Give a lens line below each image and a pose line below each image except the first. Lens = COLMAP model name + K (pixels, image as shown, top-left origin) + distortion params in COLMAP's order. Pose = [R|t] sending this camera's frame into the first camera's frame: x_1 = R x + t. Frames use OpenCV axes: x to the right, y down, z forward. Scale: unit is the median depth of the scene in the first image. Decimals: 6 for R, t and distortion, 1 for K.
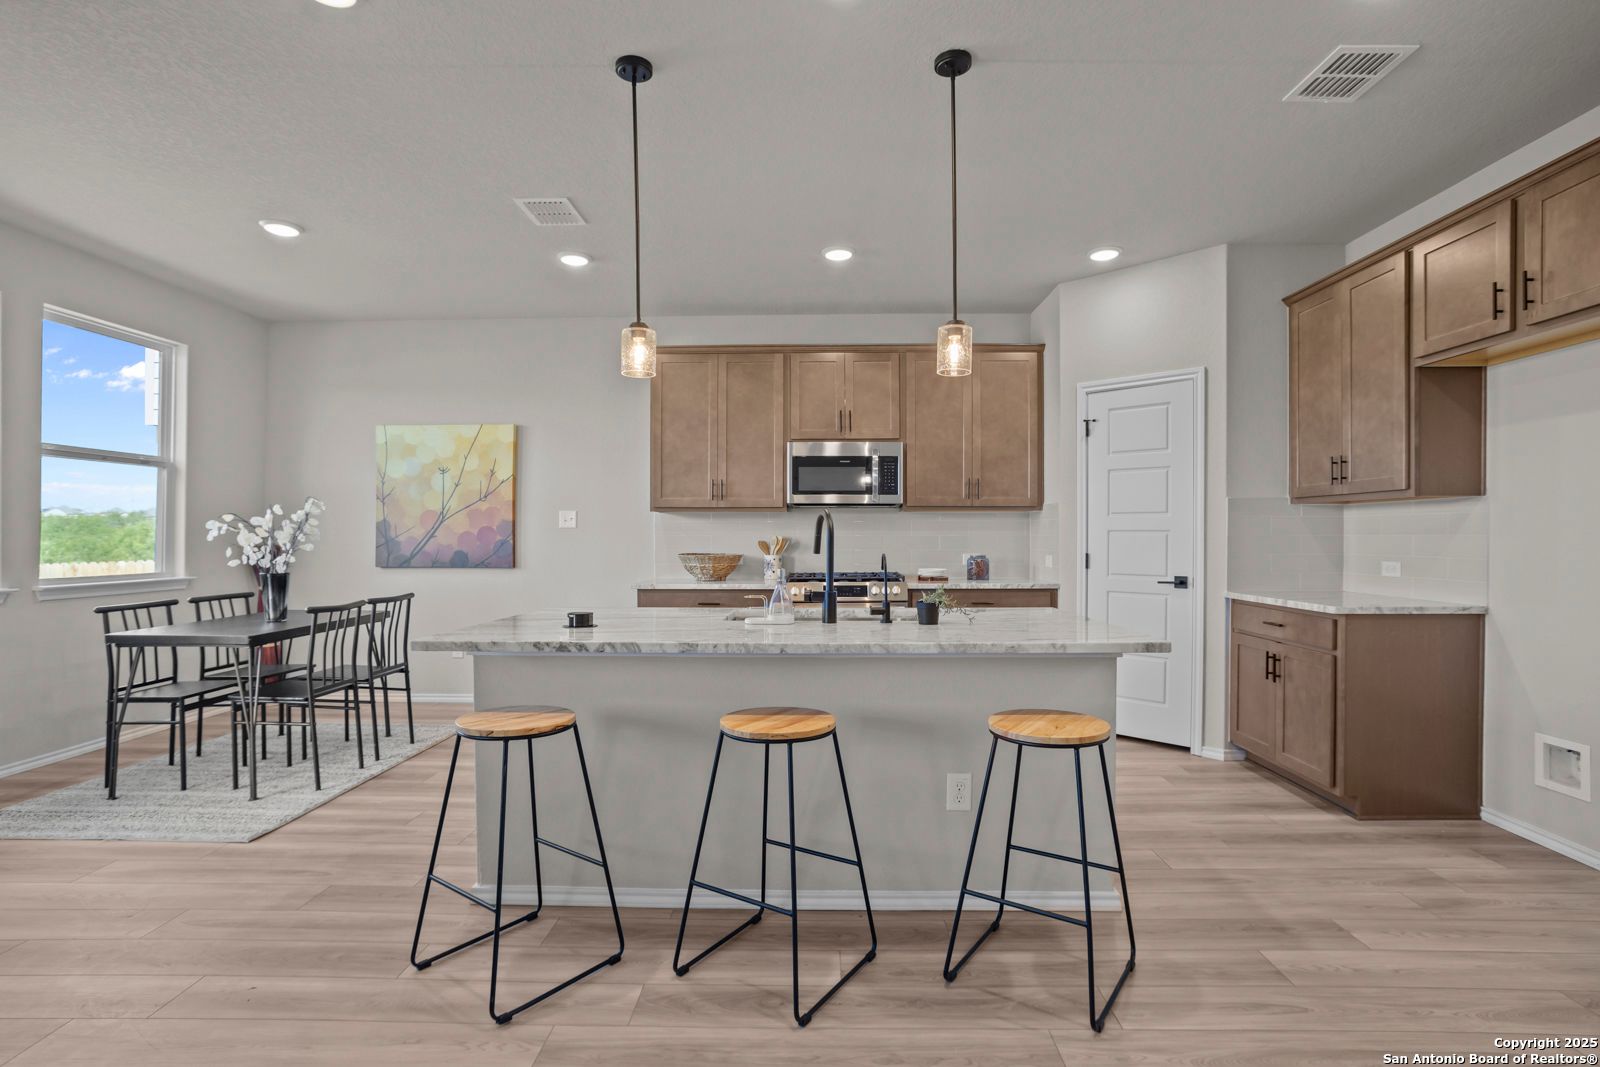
lens RADIAL K [[771.4, 0, 801.6], [0, 771.4, 541.4], [0, 0, 1]] dist [-0.047791, 0.028514]
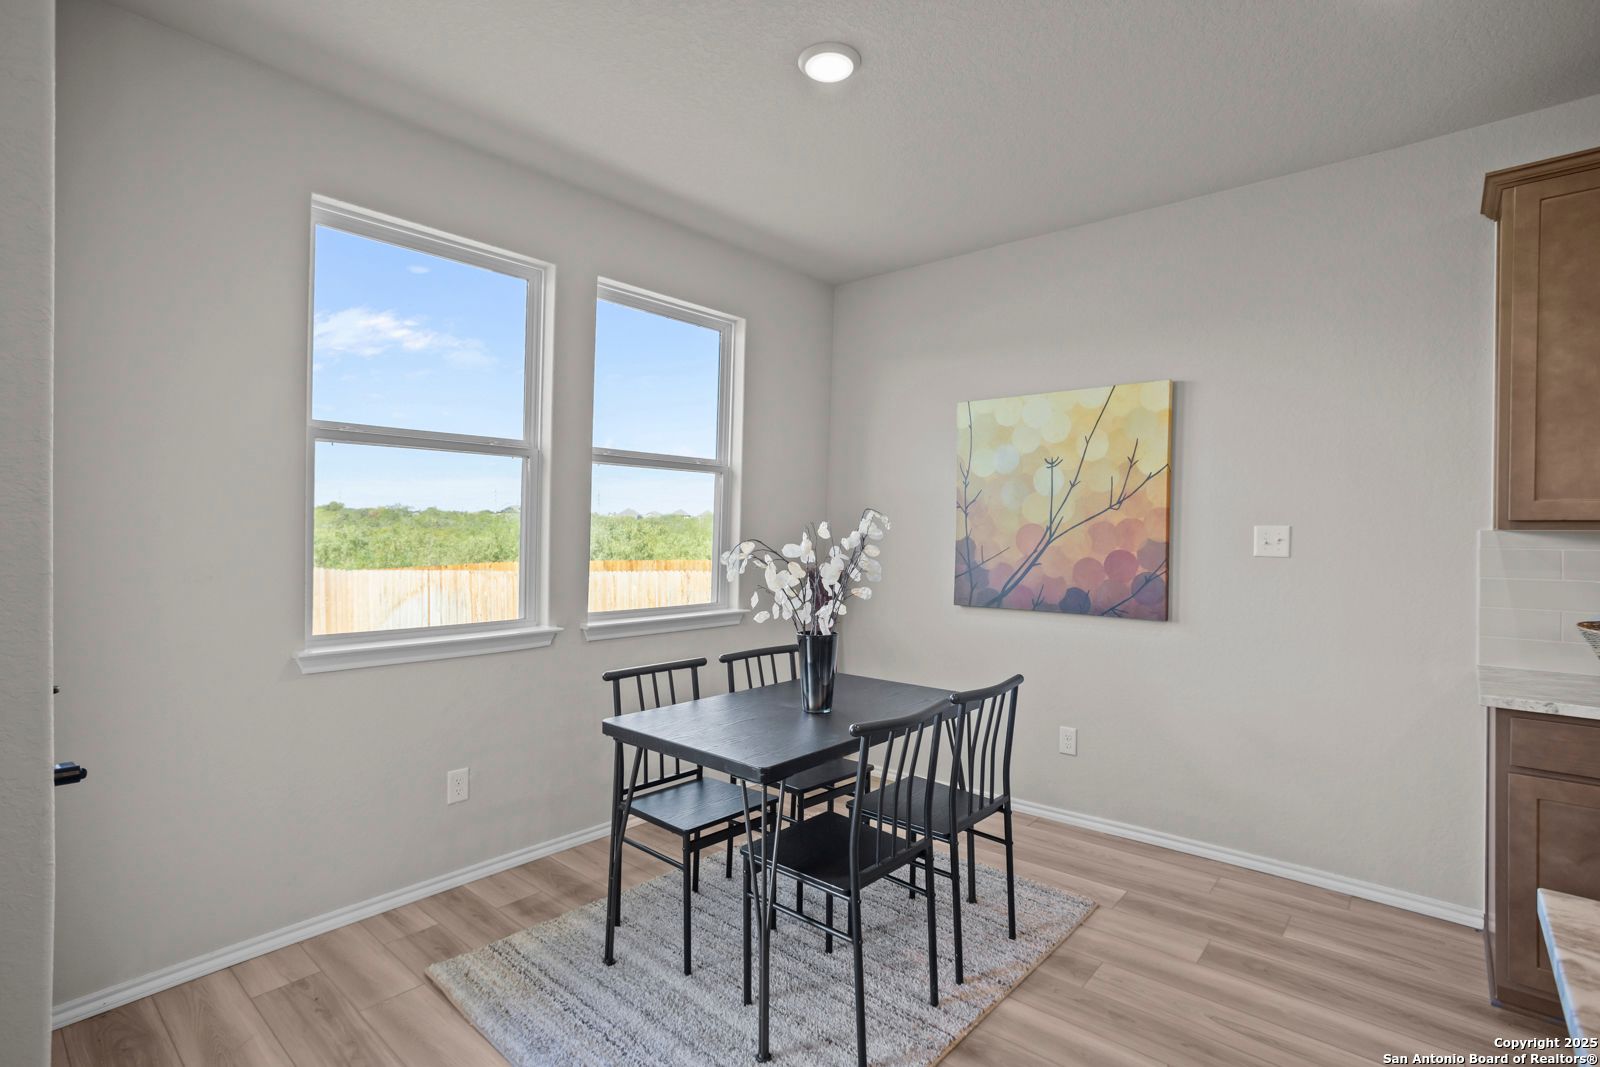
lens RADIAL K [[770.9, 0, 800.0], [0, 770.9, 533.5], [0, 0, 1]] dist [-0.047881, 0.027556]
pose [[0.771934, 0.009681, -0.635629, -0.282062], [-0.015736, 0.999869, -0.003882, -0.034535], [0.635508, 0.012999, 0.771985, 0.465597]]
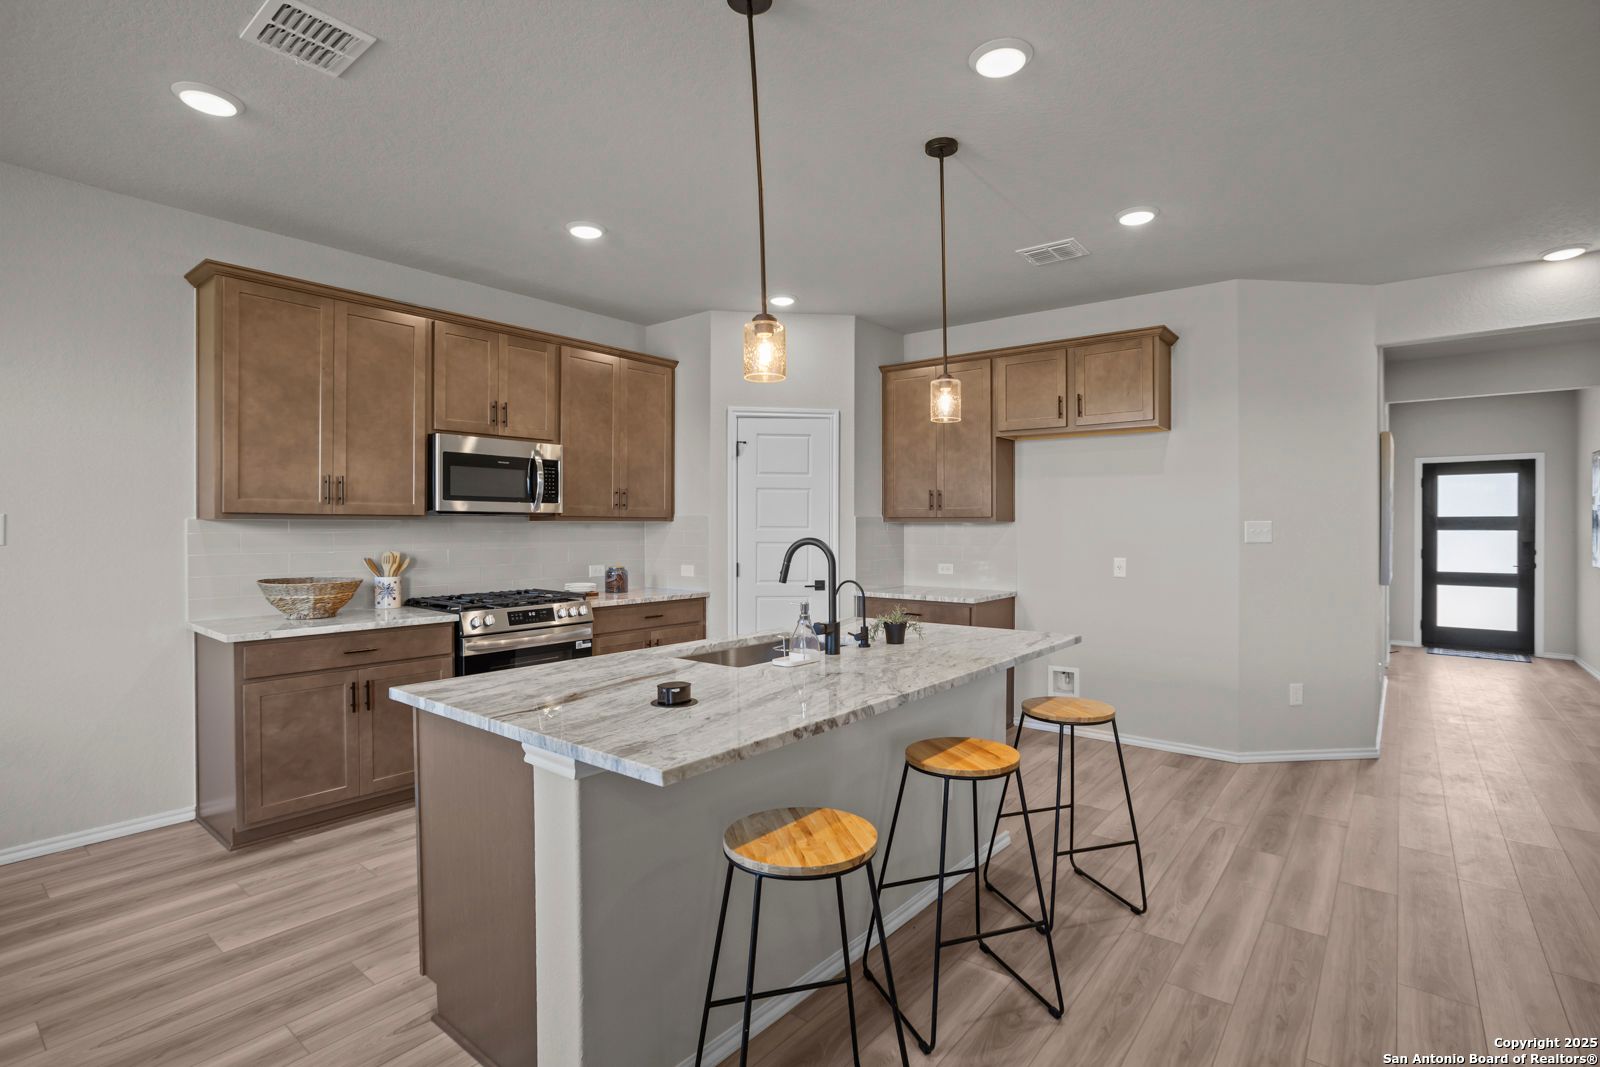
lens RADIAL K [[770.9, 0, 800.0], [0, 770.9, 533.5], [0, 0, 1]] dist [-0.047881, 0.027556]
pose [[0.612426, -0.005871, 0.790506, -0.484560], [0.004596, 0.999982, 0.003866, -0.032805], [-0.790514, 0.001265, 0.612442, 0.274790]]
